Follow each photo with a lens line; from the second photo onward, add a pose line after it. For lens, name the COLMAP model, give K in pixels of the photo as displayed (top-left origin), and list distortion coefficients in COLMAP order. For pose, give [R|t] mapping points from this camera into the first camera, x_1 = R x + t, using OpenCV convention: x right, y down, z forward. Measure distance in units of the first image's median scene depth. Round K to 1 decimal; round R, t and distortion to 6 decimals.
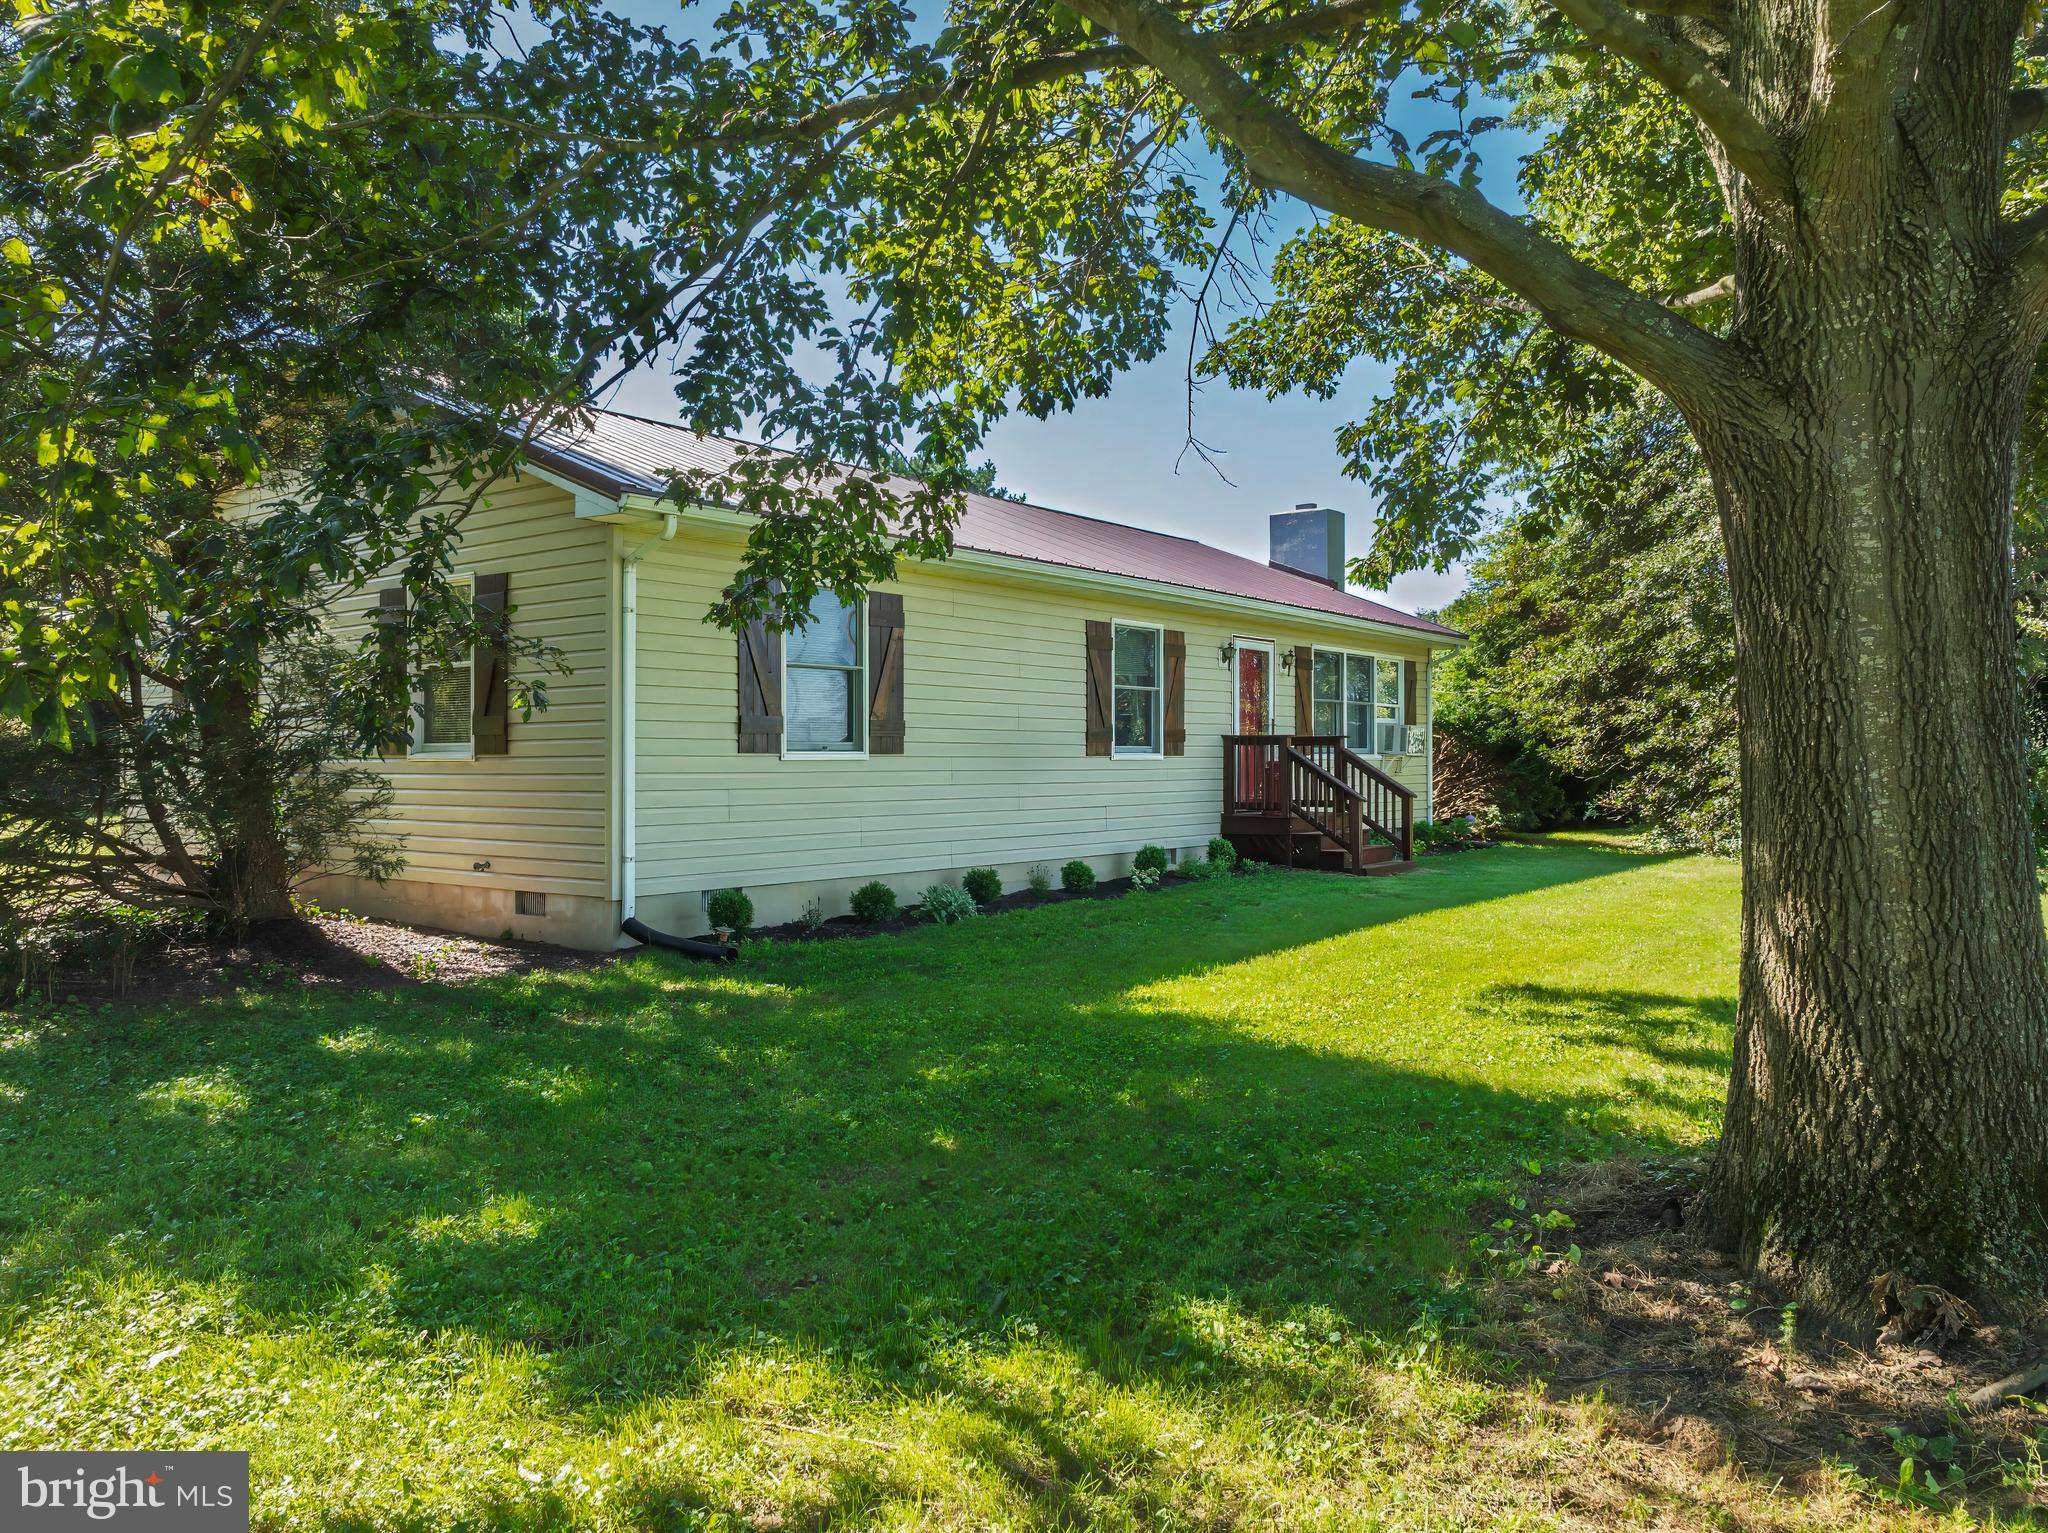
lens RADIAL K [[1476.6, 0, 1024.0], [0, 1476.6, 766.5], [0, 0, 1]] dist [-0.001999, -0.000535]
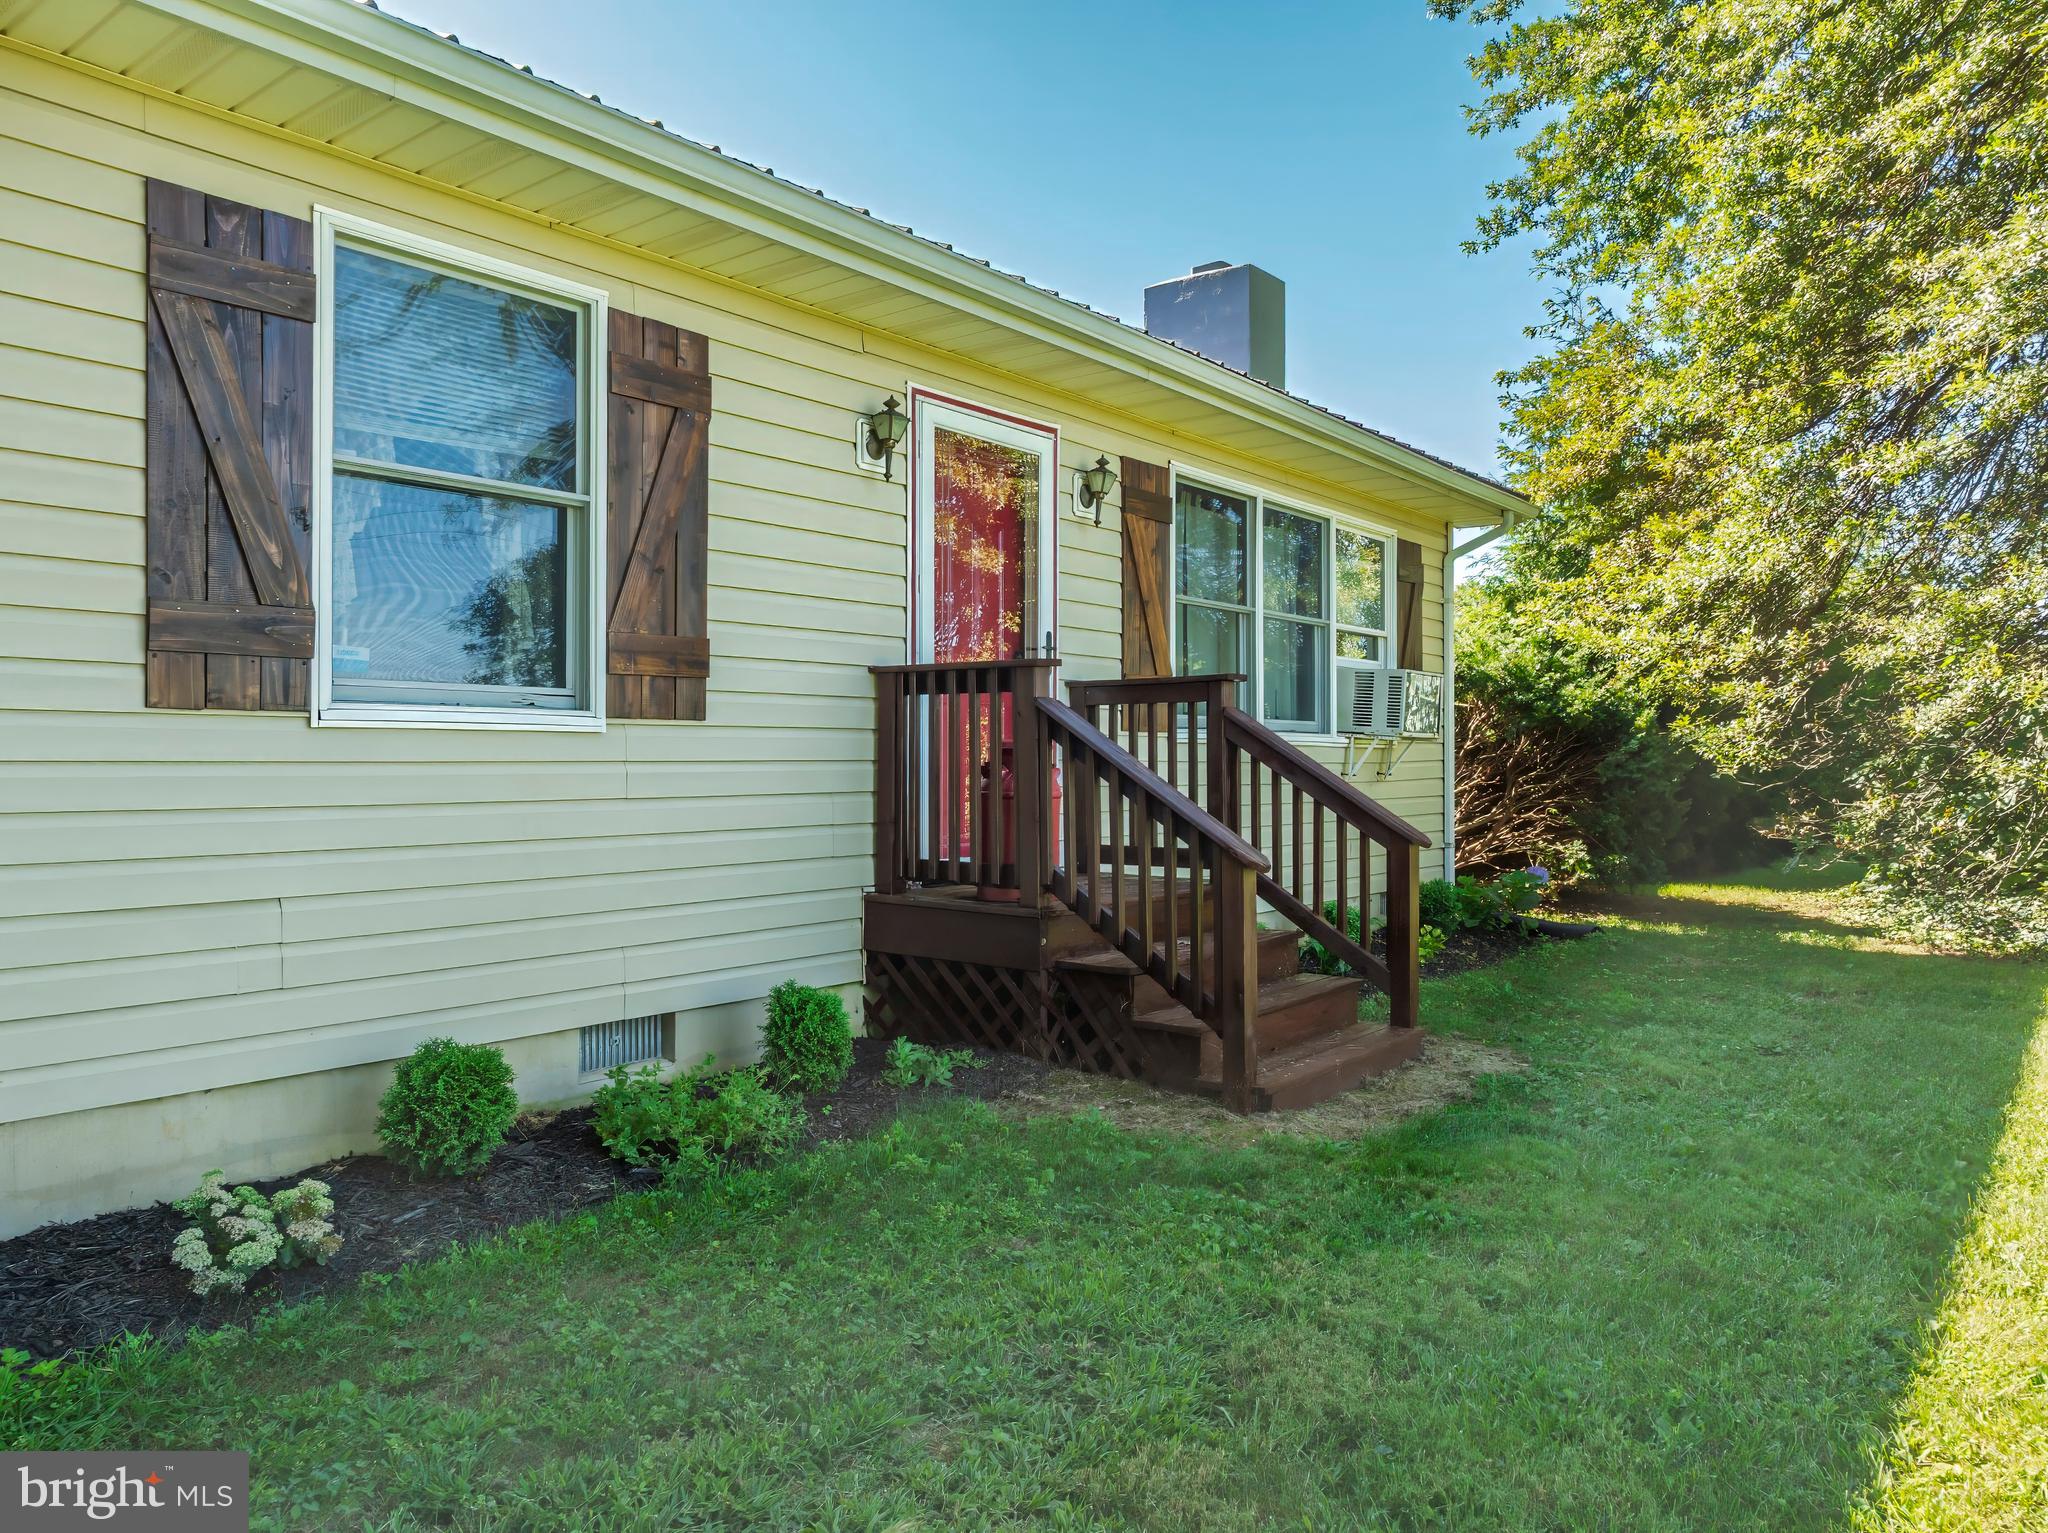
lens RADIAL K [[1444.3, 0, 1024.0], [0, 1444.3, 766.5], [0, 0, 1]] dist [-0.039941, 0.000815]
pose [[0.999991, 0.002299, -0.003605, 0.151345], [-0.002296, 0.999997, 0.000924, 0.001599], [0.003607, -0.000916, 0.999993, 0.582265]]
